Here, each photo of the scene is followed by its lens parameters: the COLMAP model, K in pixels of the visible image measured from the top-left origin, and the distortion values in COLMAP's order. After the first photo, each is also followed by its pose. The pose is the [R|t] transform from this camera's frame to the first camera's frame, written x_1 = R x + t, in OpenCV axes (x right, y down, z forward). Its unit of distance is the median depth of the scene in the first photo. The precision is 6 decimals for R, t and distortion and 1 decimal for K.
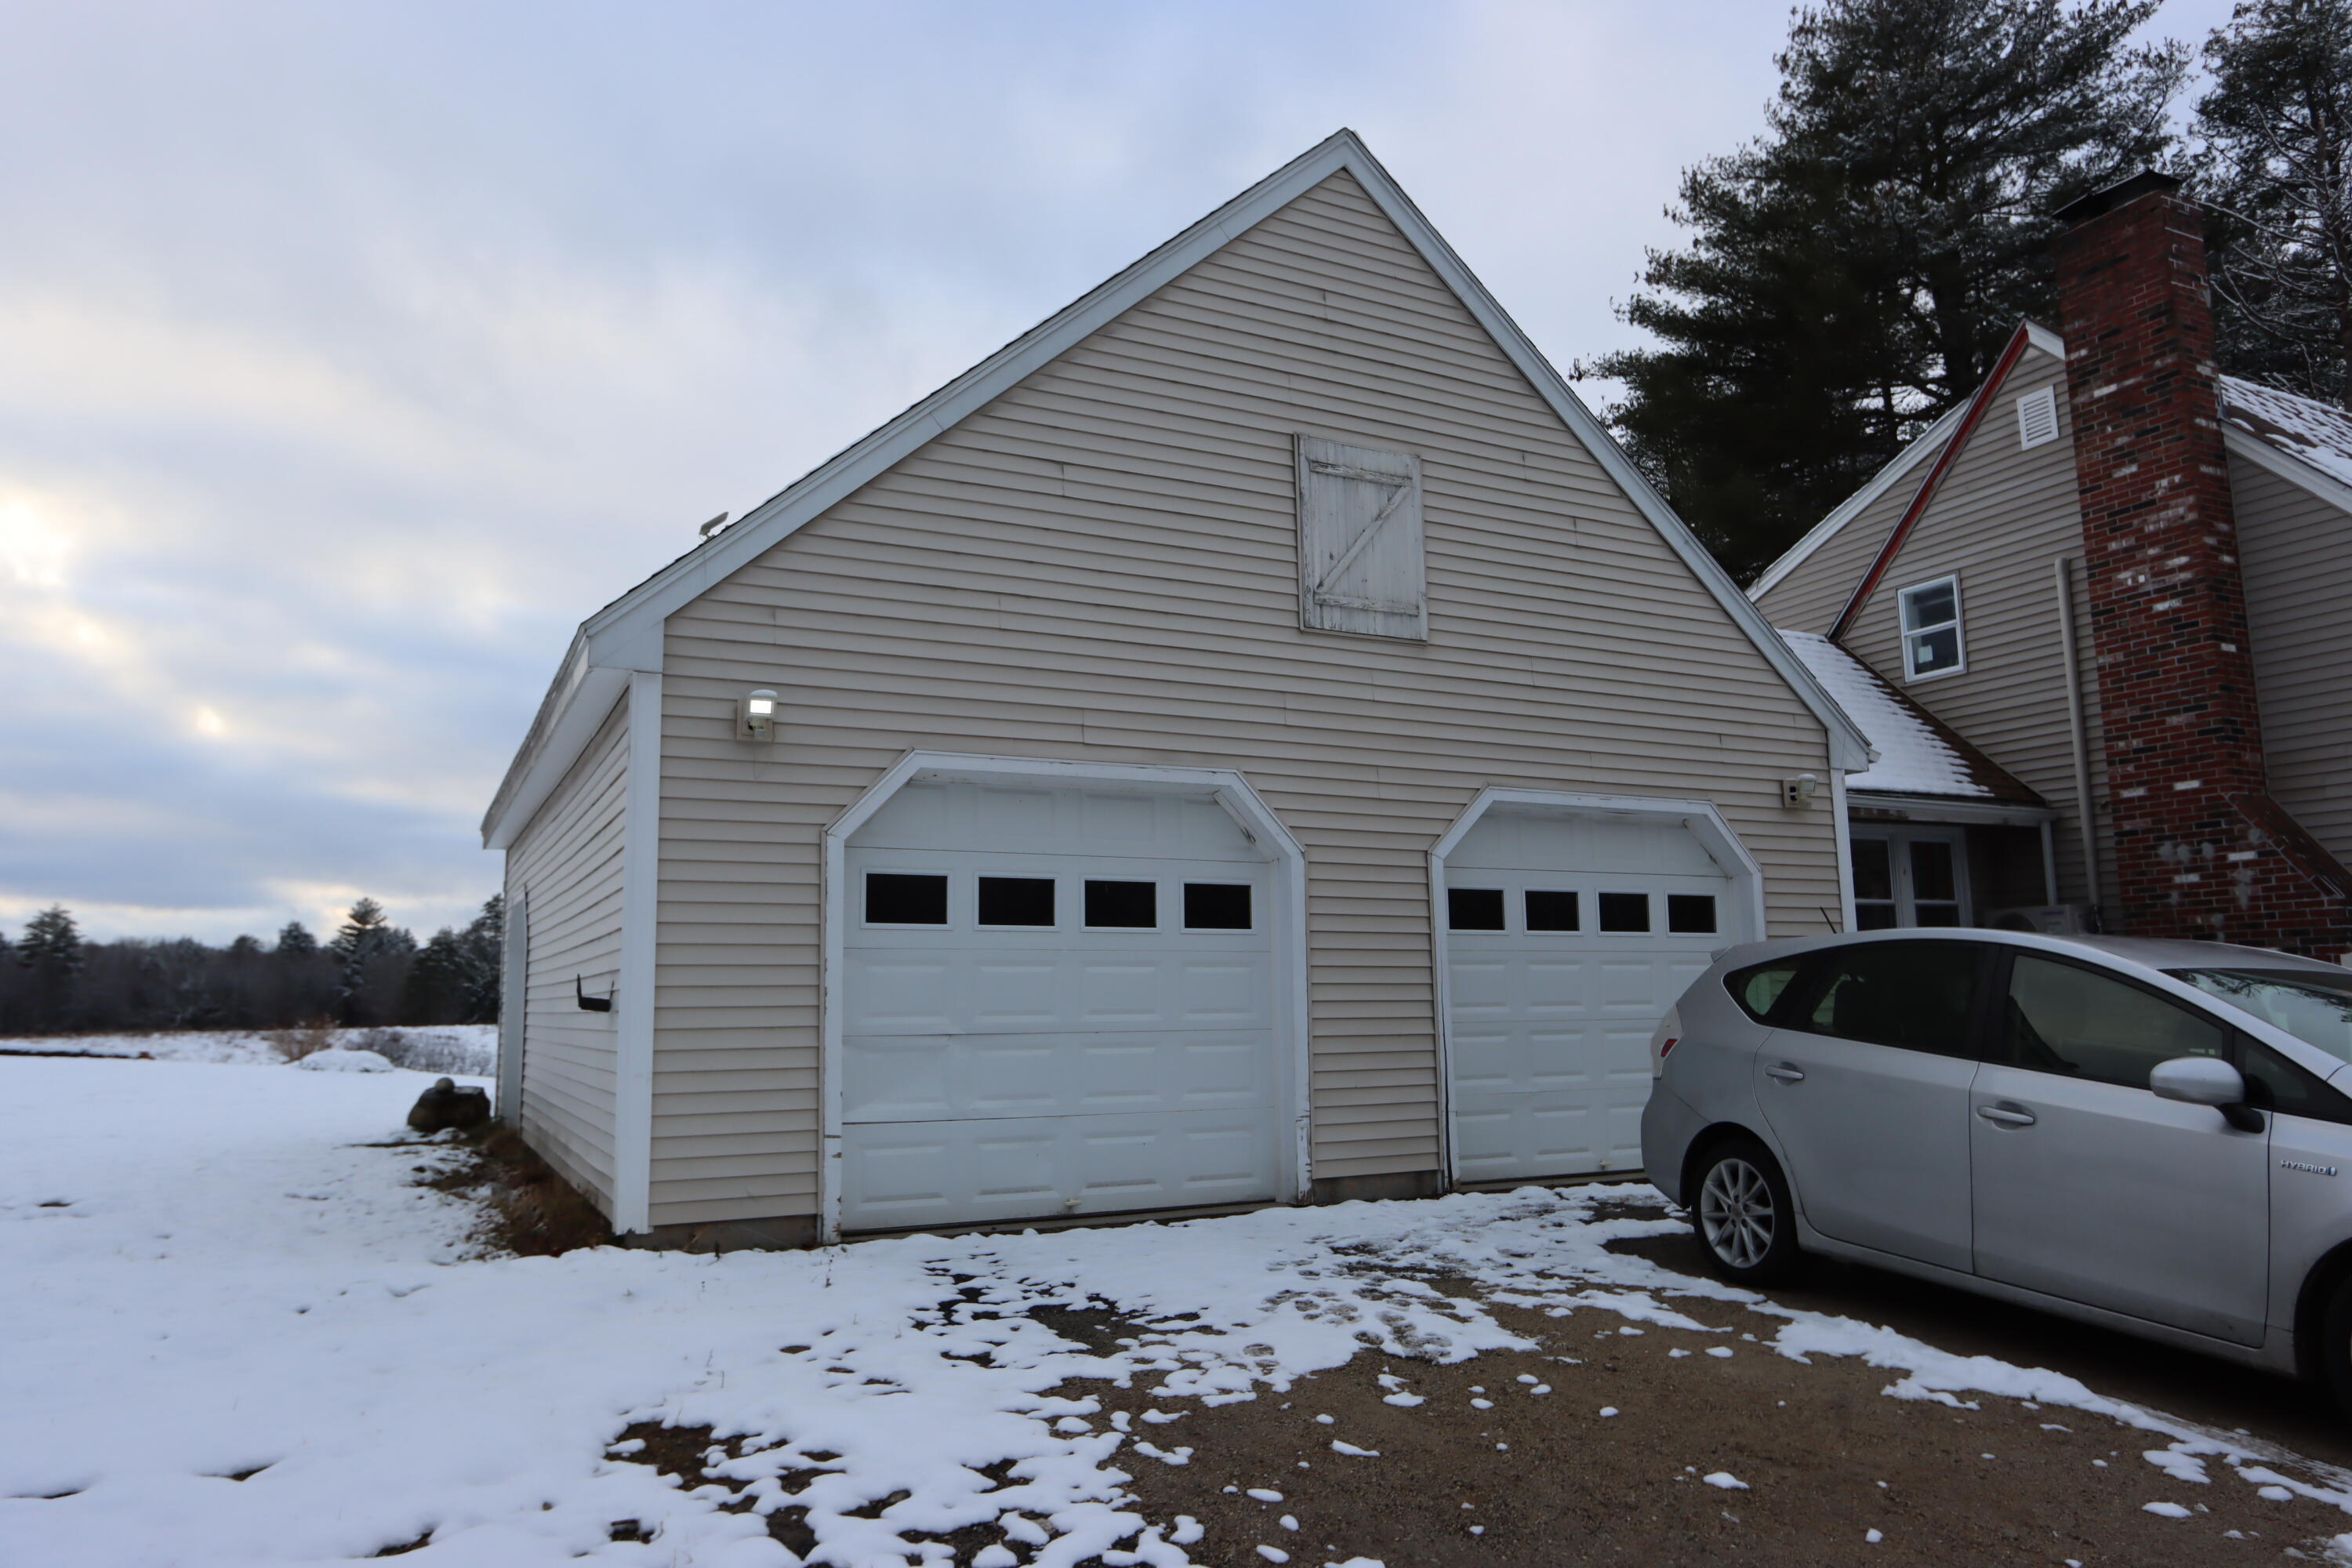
lens RADIAL K [[1512.5, 0, 1161.6], [0, 1512.5, 781.2], [0, 0, 1]] dist [-0.007133, 0.000777]
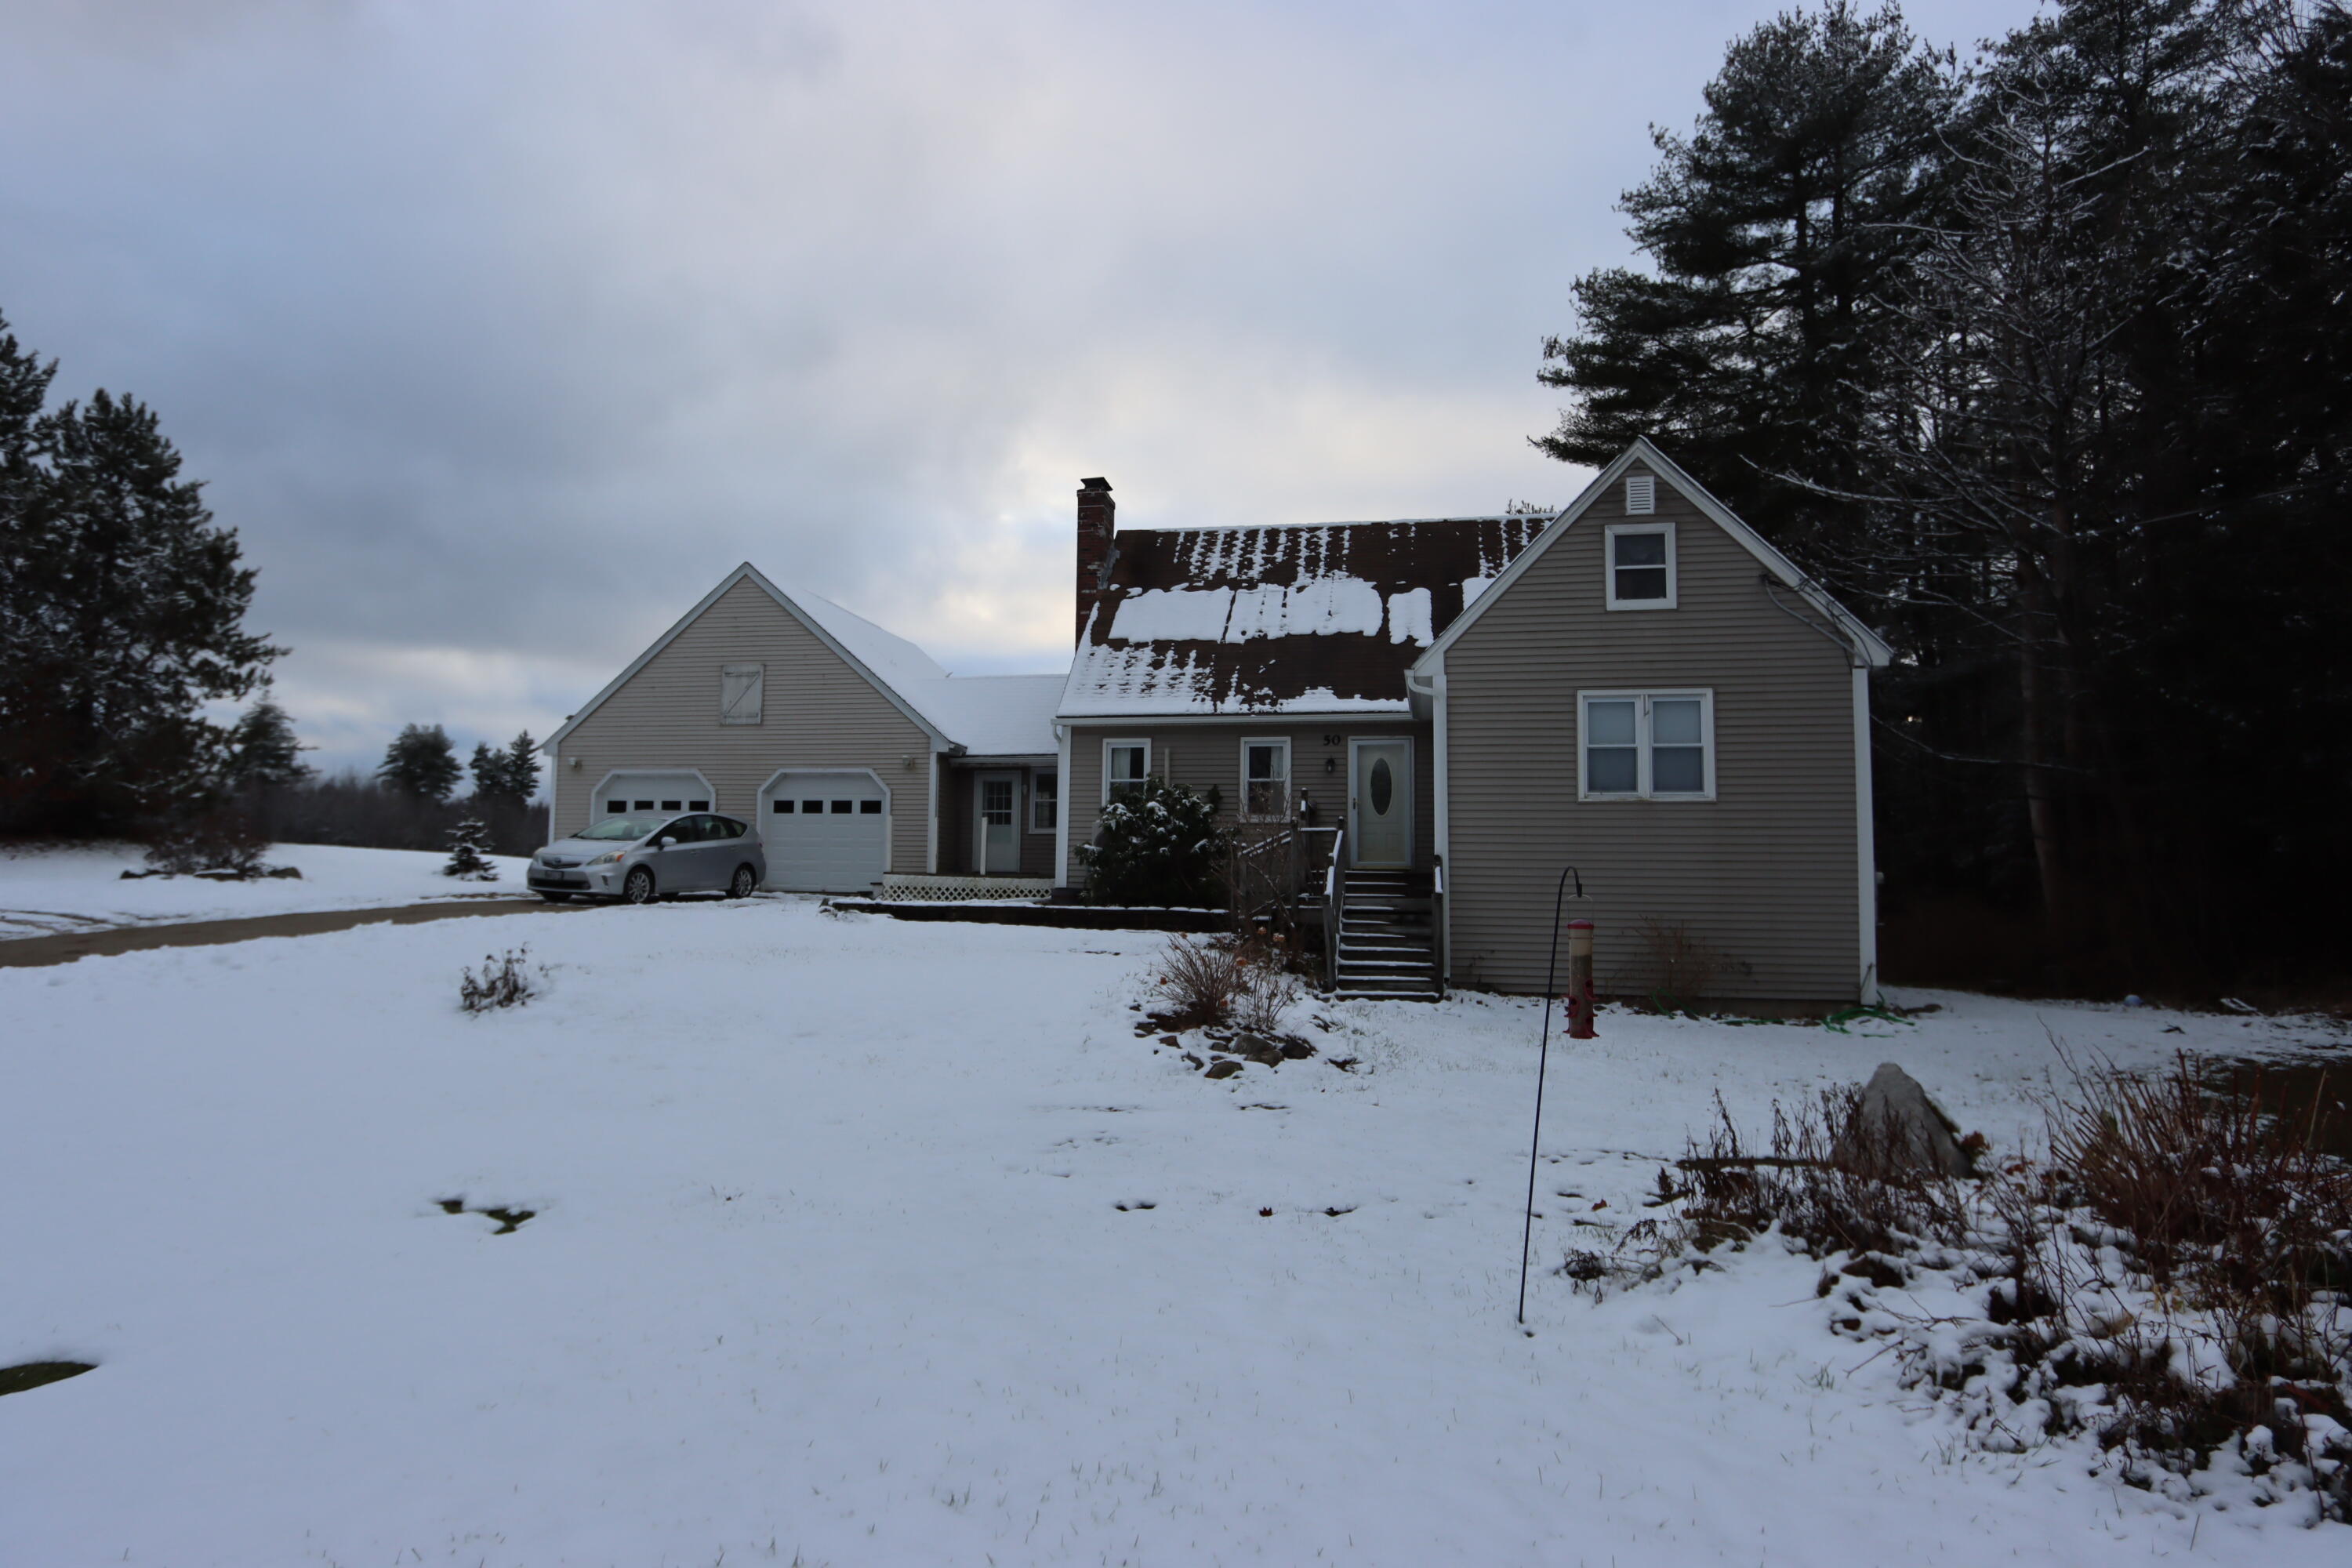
lens RADIAL K [[1307.6, 0, 1161.4], [0, 1307.6, 781.4], [0, 0, 1]] dist [-0.008641, 0.001310]
pose [[0.790119, -0.029722, -0.612232, 2.023073], [0.064374, 0.997324, 0.034660, -0.009402], [0.609563, -0.066797, 0.789918, -0.542337]]
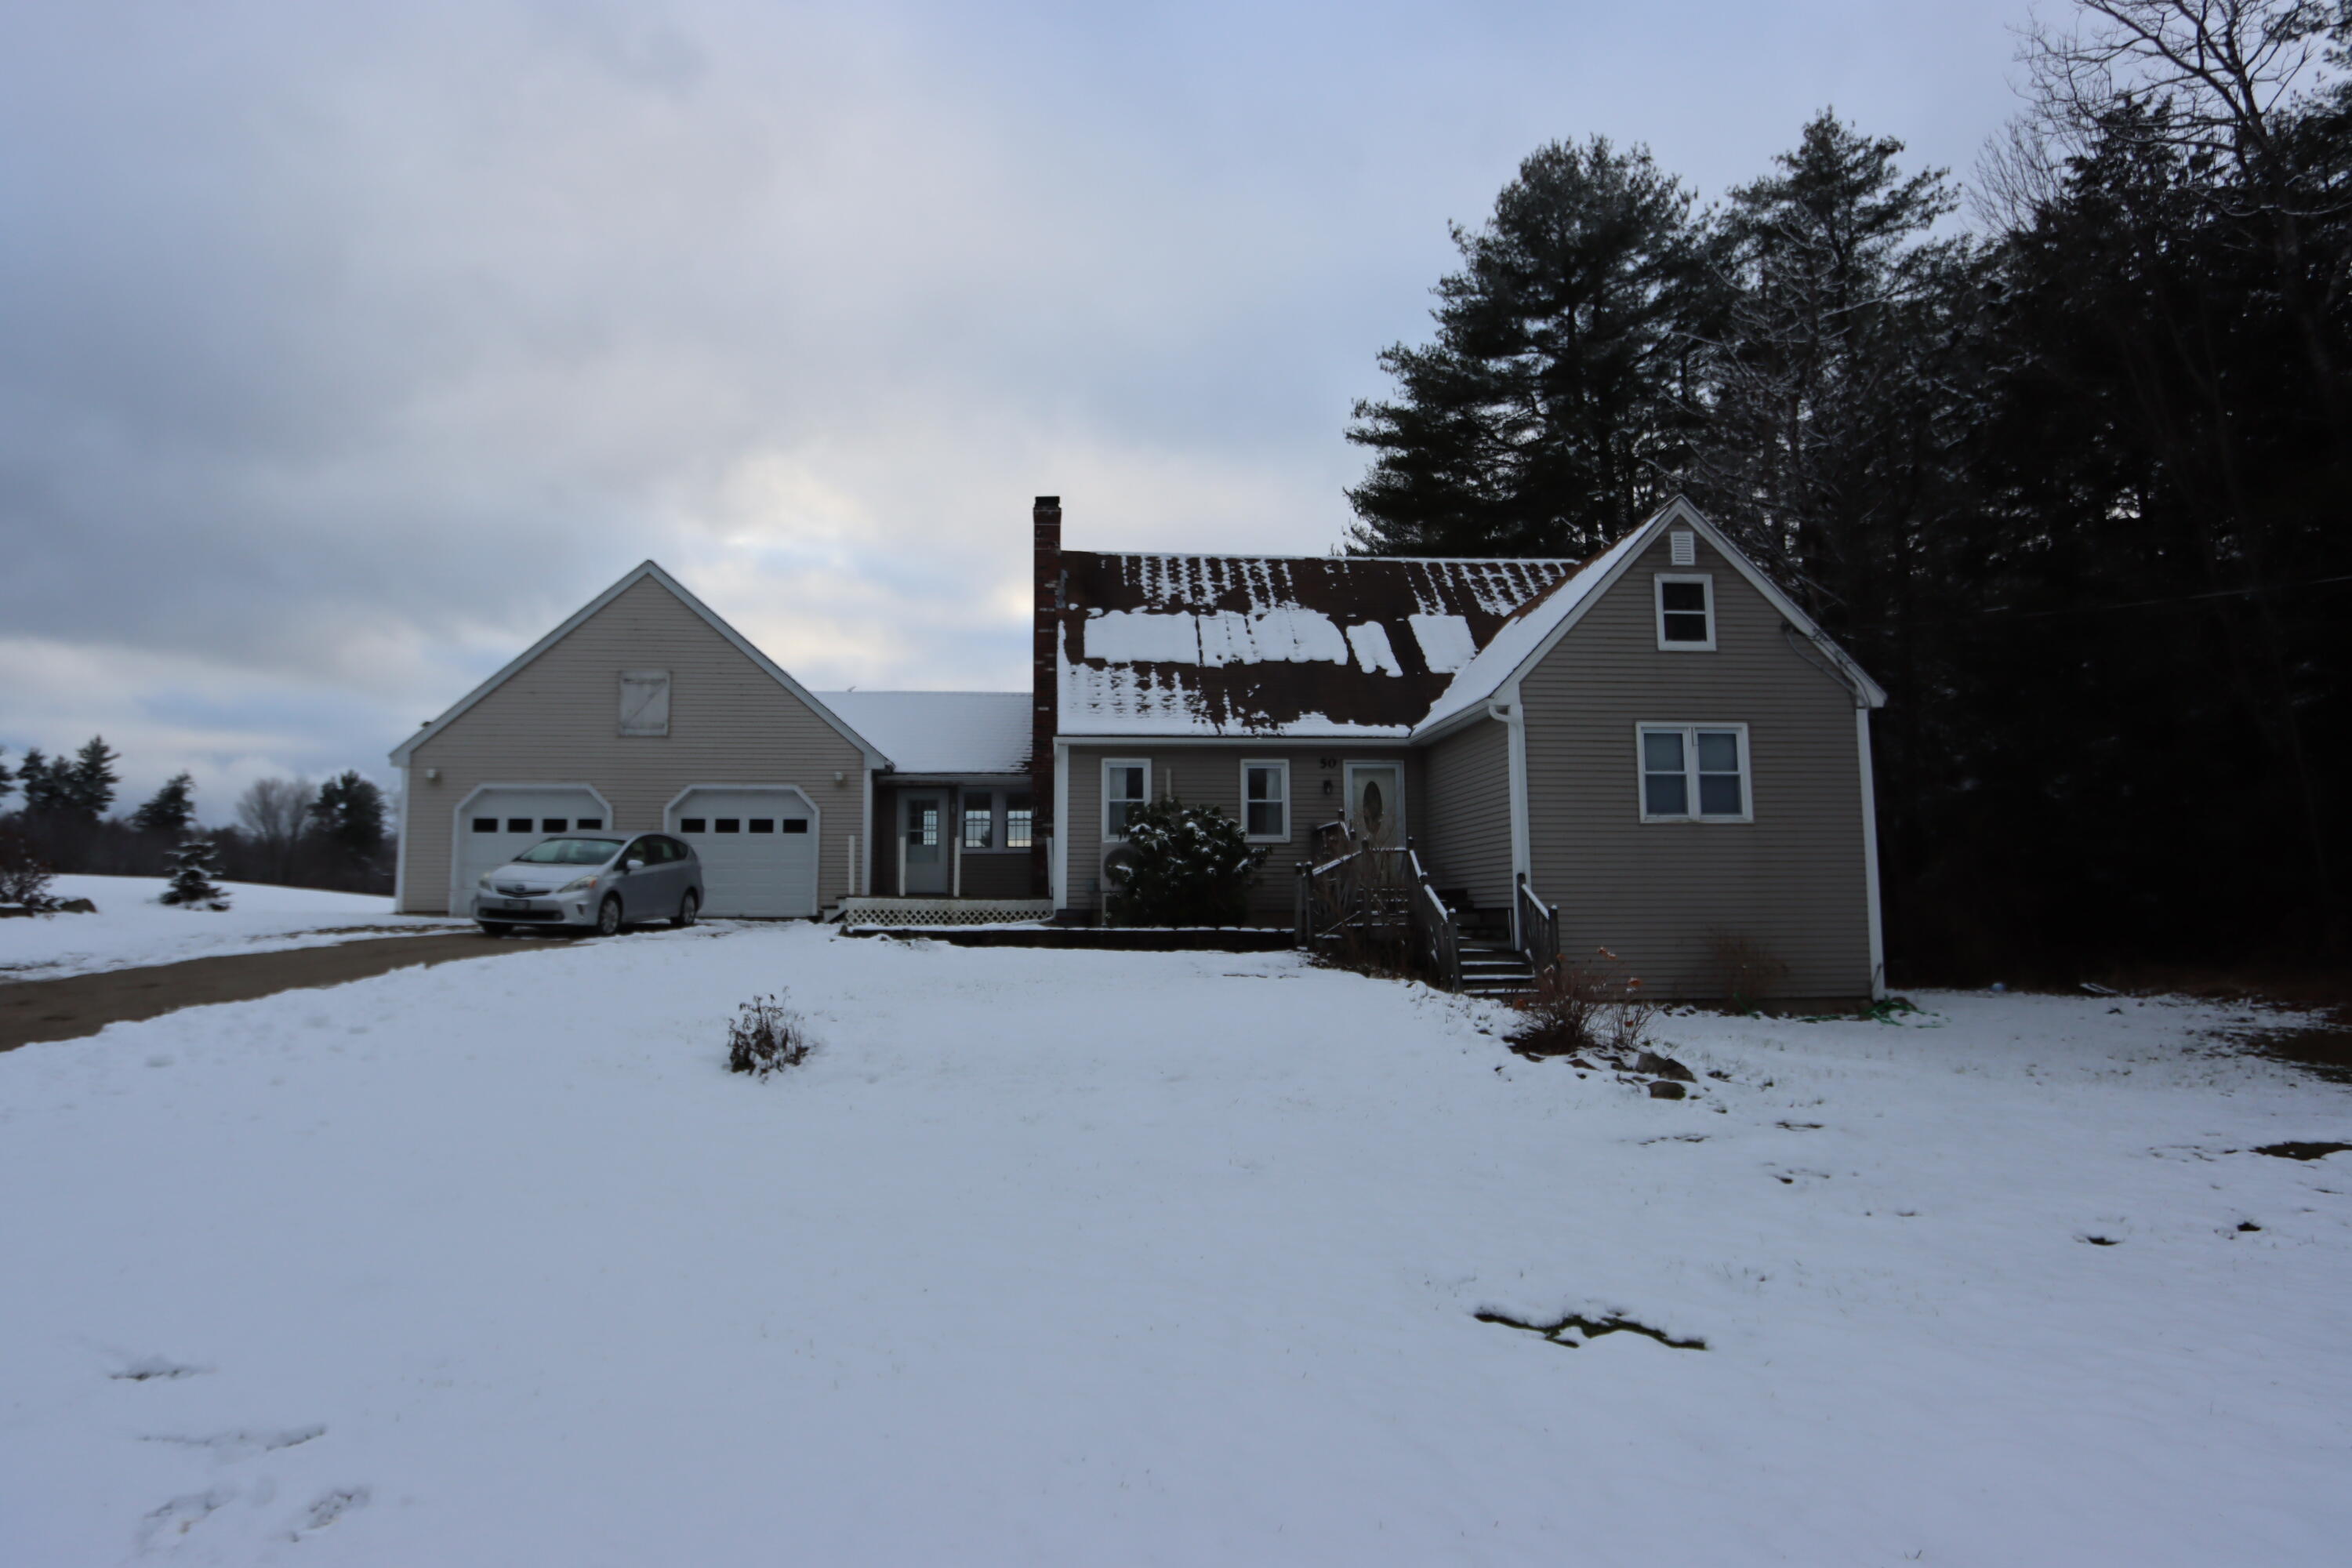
lens RADIAL K [[1240.7, 0, 1155.3], [0, 1240.7, 776.0], [0, 0, 1]] dist [-0.013820, 0.004139]
pose [[0.926775, -0.031106, -0.374328, 1.564642], [0.045857, 0.998480, 0.030564, -0.034708], [0.372808, -0.045491, 0.926793, -0.712498]]
